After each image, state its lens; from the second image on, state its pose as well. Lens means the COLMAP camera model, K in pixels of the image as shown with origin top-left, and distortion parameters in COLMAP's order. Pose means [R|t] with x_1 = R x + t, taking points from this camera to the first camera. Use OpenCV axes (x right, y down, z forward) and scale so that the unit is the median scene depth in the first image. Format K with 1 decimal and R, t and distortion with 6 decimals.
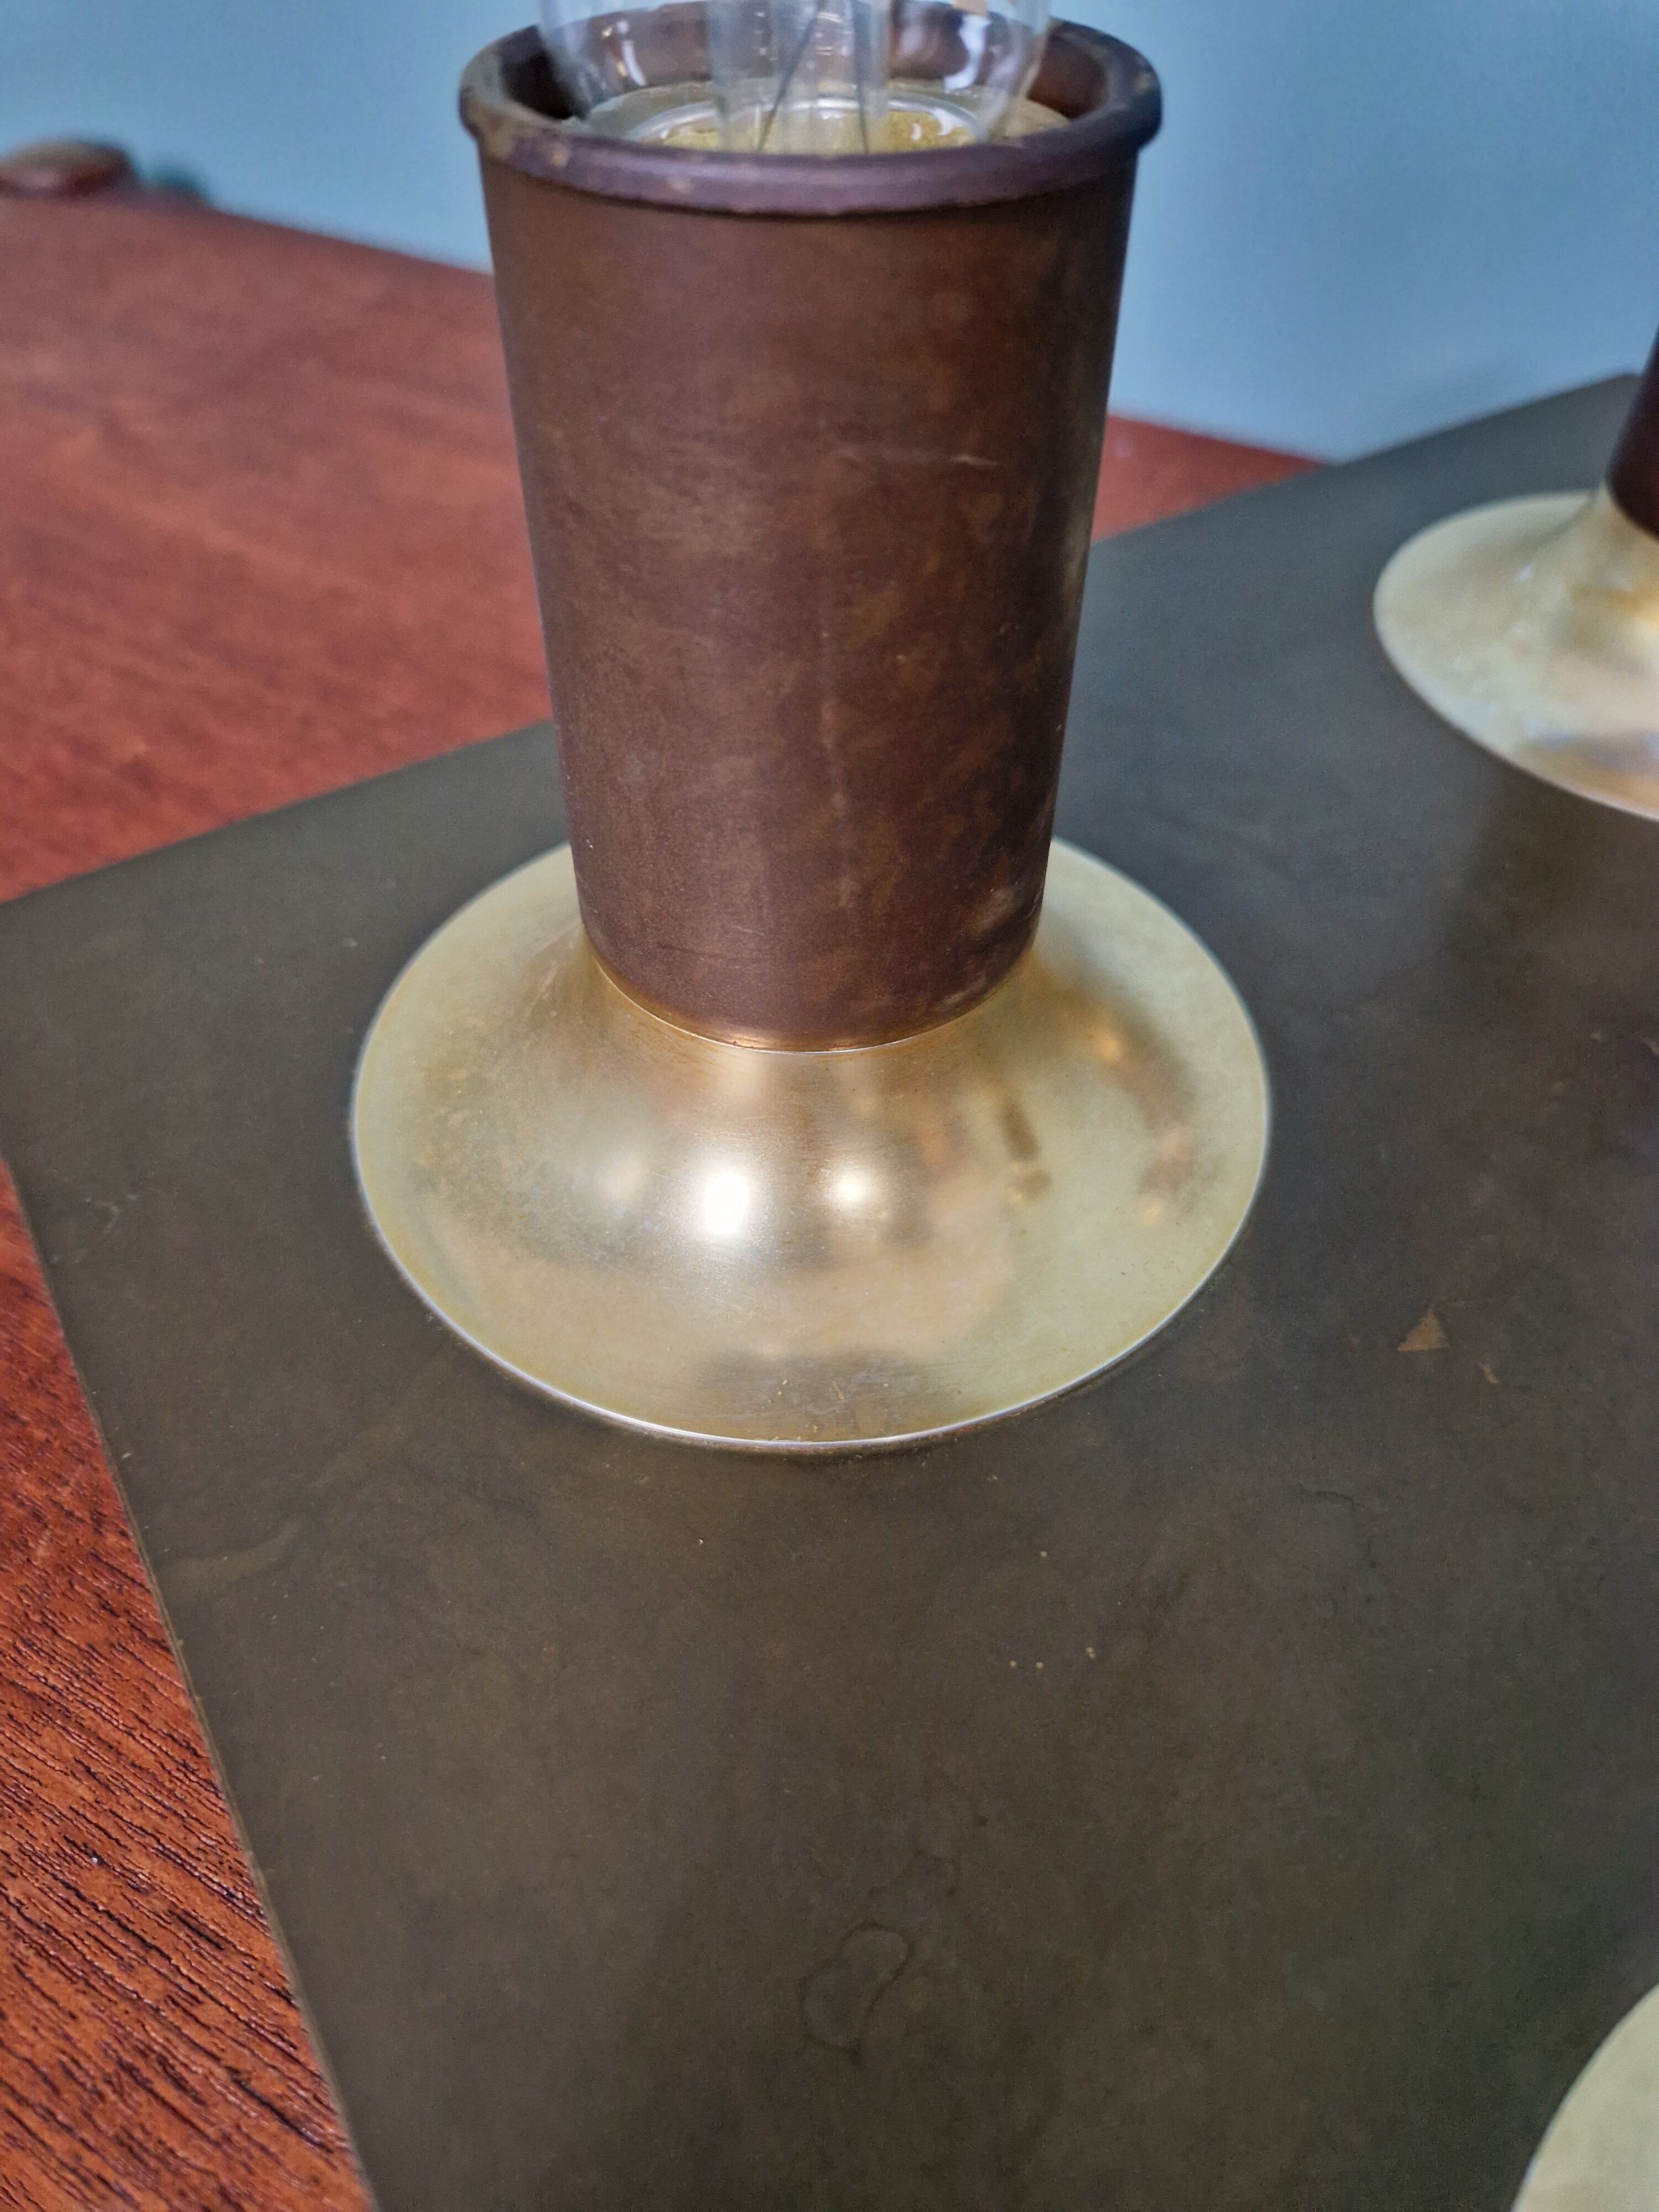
lens RADIAL K [[1515.7, 0, 829.5], [0, 1515.7, 1106.0], [0, 0, 1]] dist [0.056457, -0.054548]
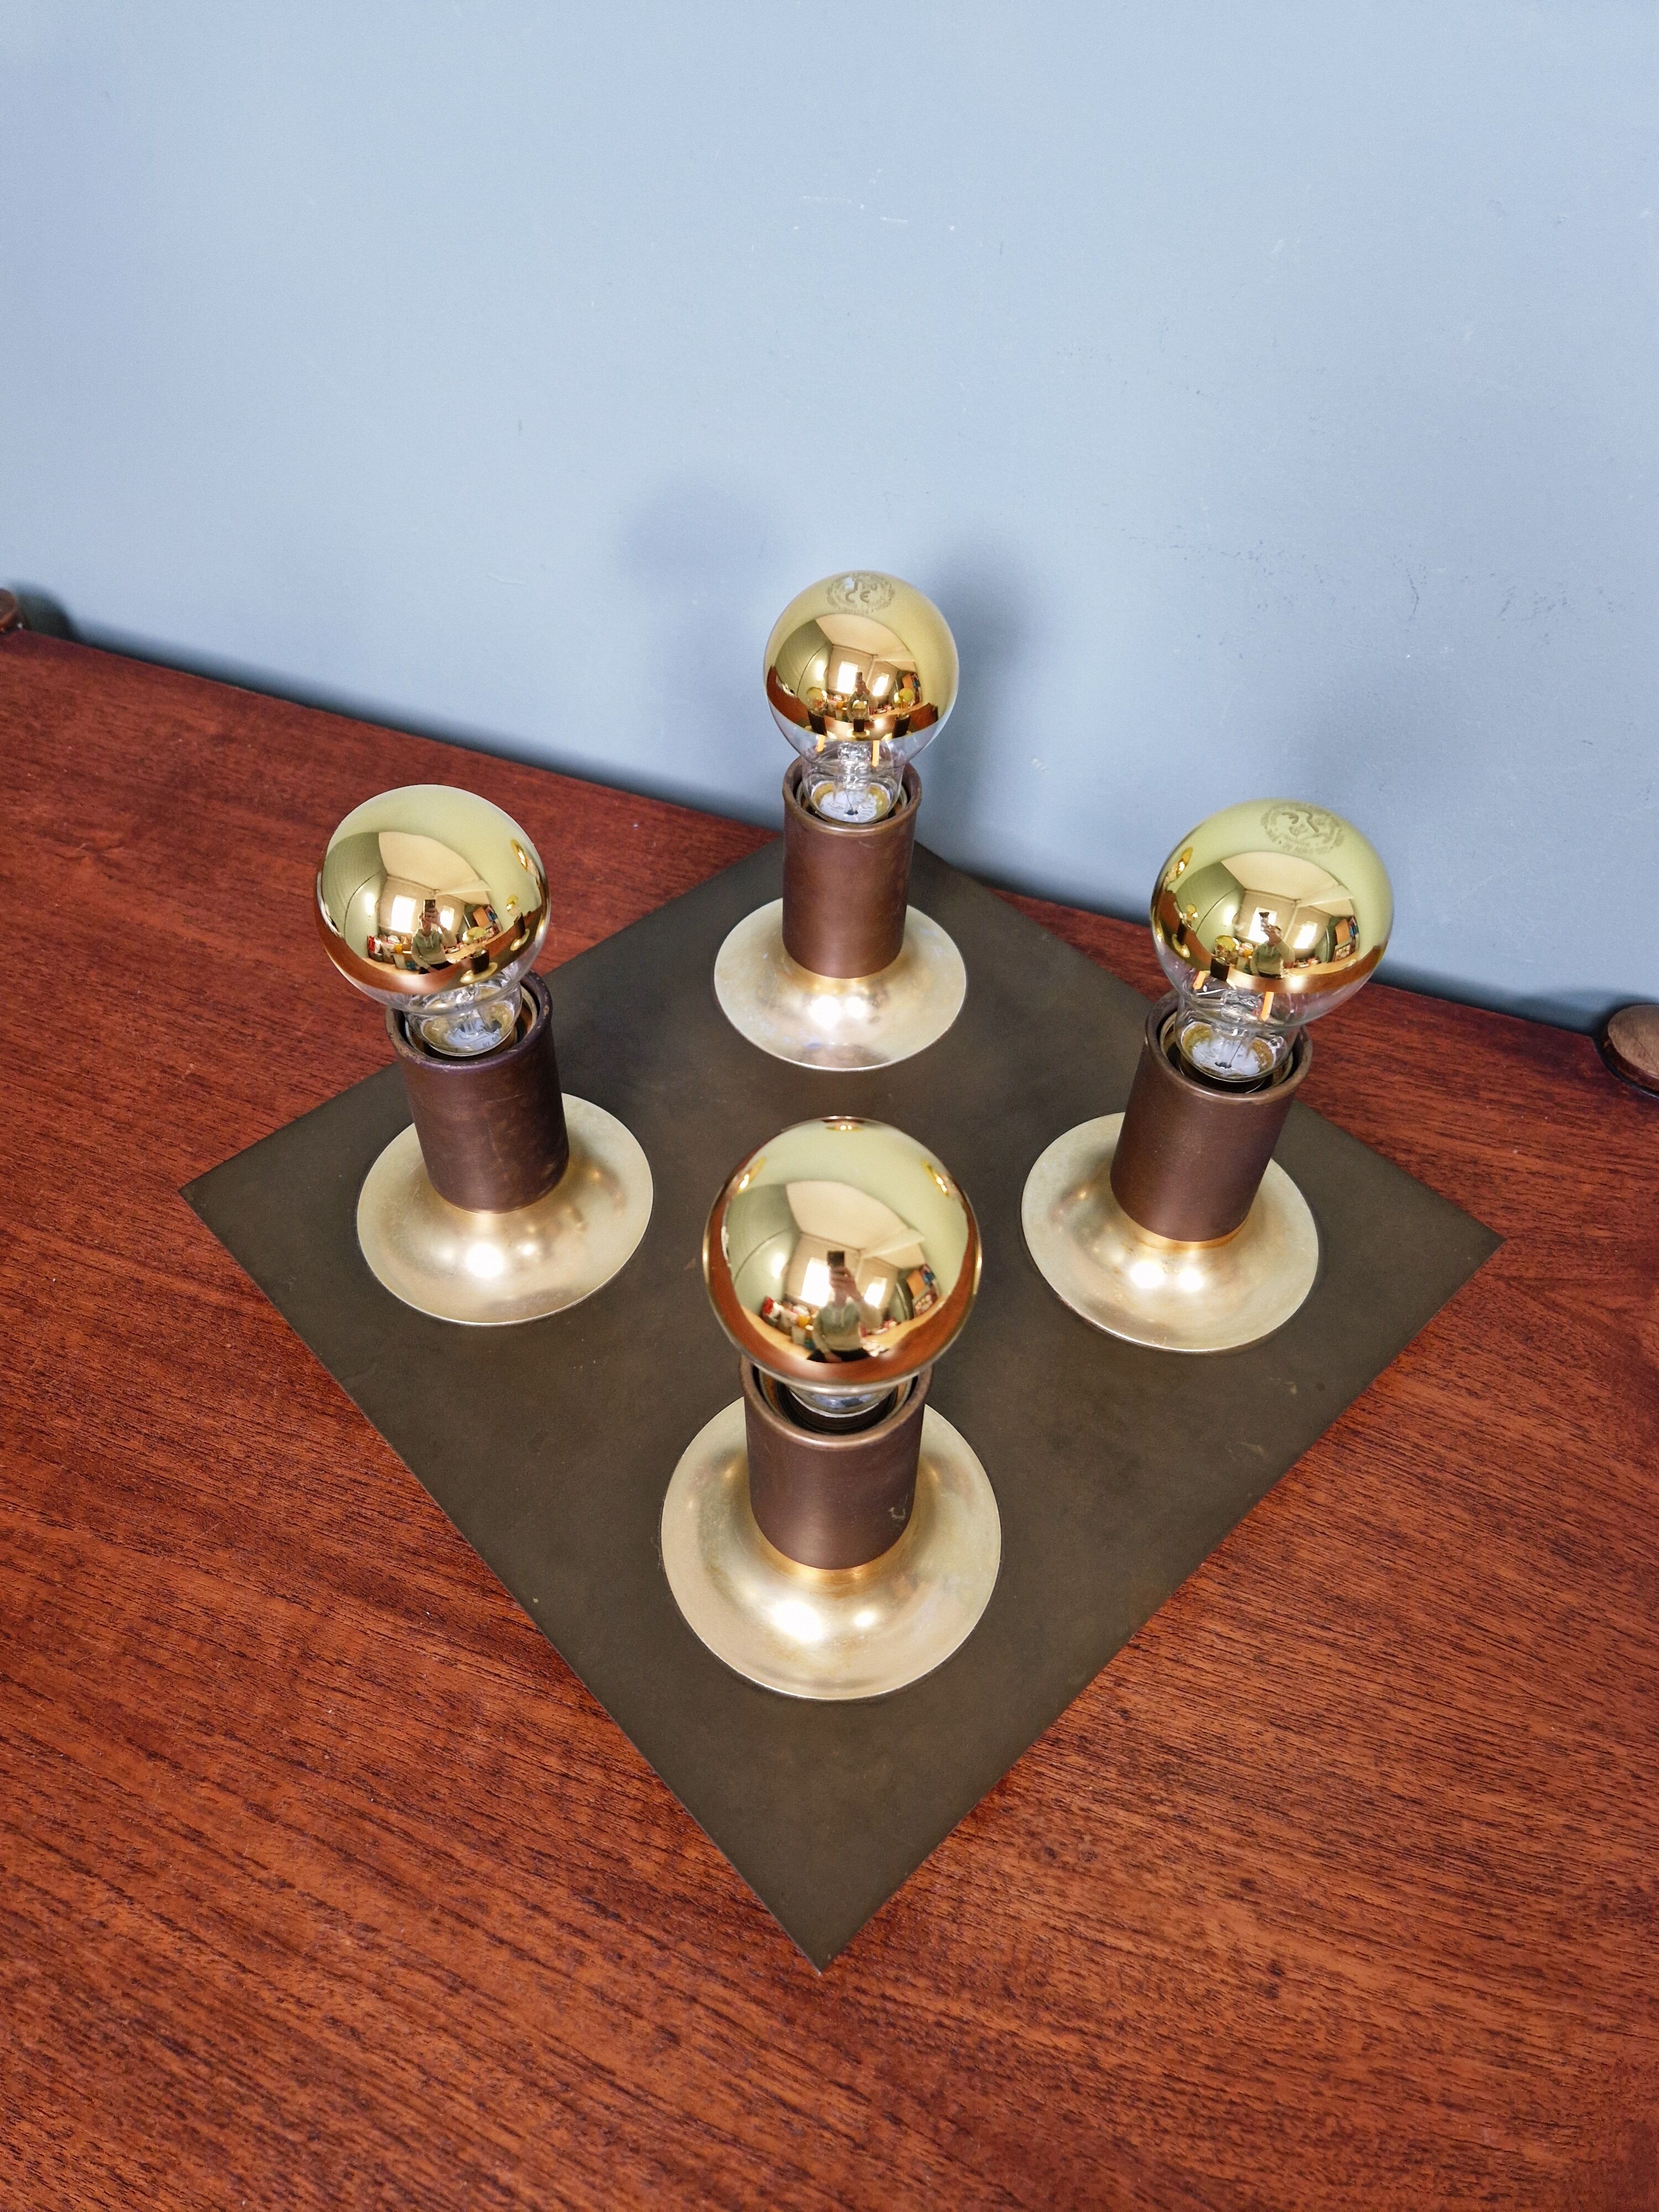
lens RADIAL K [[1475.8, 0, 829.5], [0, 1475.8, 1106.0], [0, 0, 1]] dist [0.048117, -0.030414]
pose [[0.980084, -0.129147, 0.150854, 0.175741], [0.117345, 0.989471, 0.084714, -0.350067], [-0.160206, -0.065325, 0.984920, -1.803040]]
